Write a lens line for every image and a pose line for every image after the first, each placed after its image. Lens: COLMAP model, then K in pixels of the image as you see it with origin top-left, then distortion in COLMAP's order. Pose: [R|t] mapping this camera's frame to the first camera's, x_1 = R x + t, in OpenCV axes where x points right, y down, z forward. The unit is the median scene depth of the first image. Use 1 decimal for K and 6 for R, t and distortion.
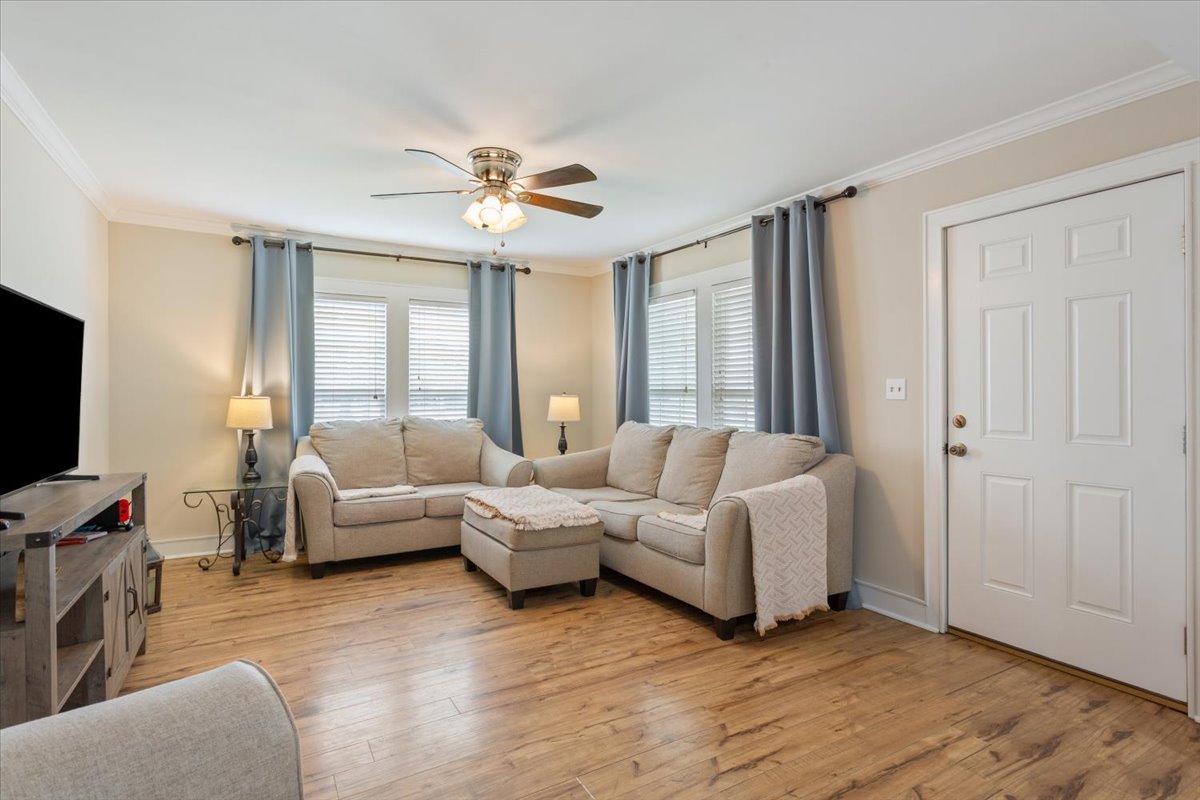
lens RADIAL K [[608.6, 0, 580.2], [0, 608.6, 396.3], [0, 0, 1]] dist [-0.001081, 0.000100]
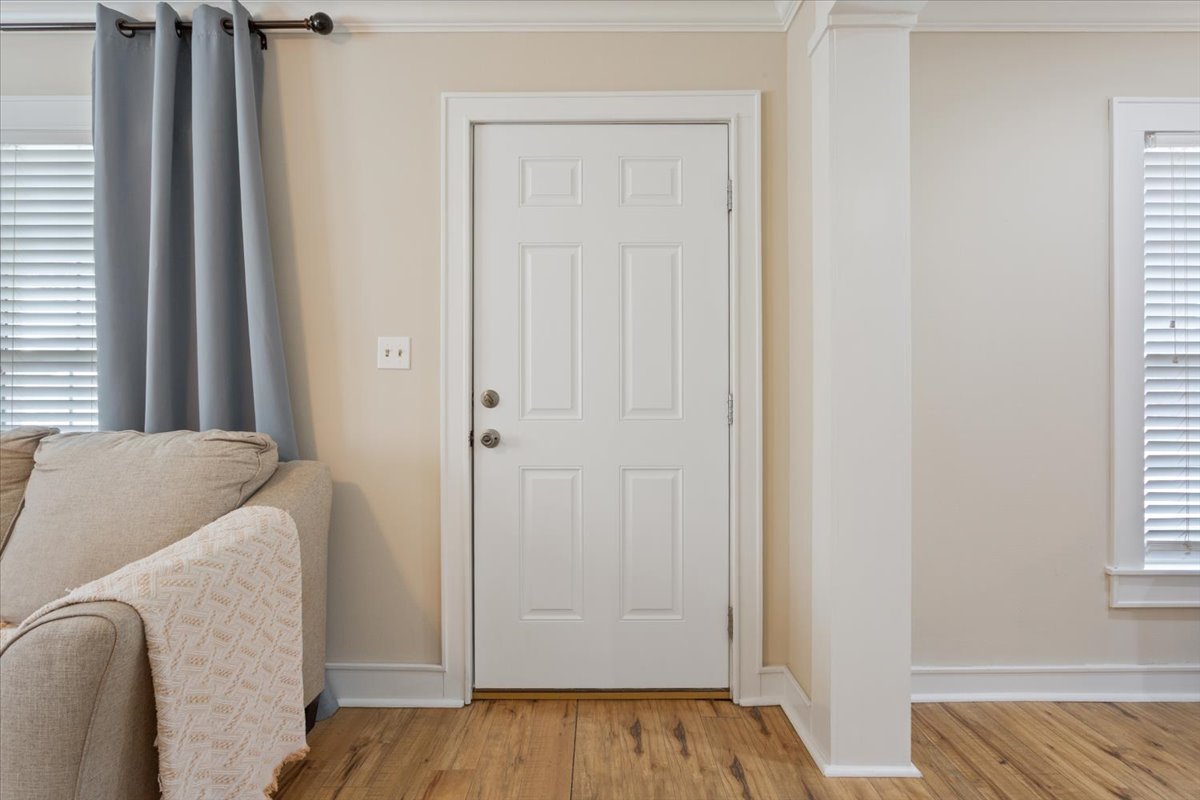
lens RADIAL K [[565.9, 0, 600.0], [0, 565.9, 400.0], [0, 0, 1]] dist [-0.010187, 0.000400]
pose [[0.470741, 0.005007, 0.882257, 0.094118], [0.001855, 0.999976, -0.006665, 0.045753], [-0.882270, 0.004774, 0.470720, 0.551459]]
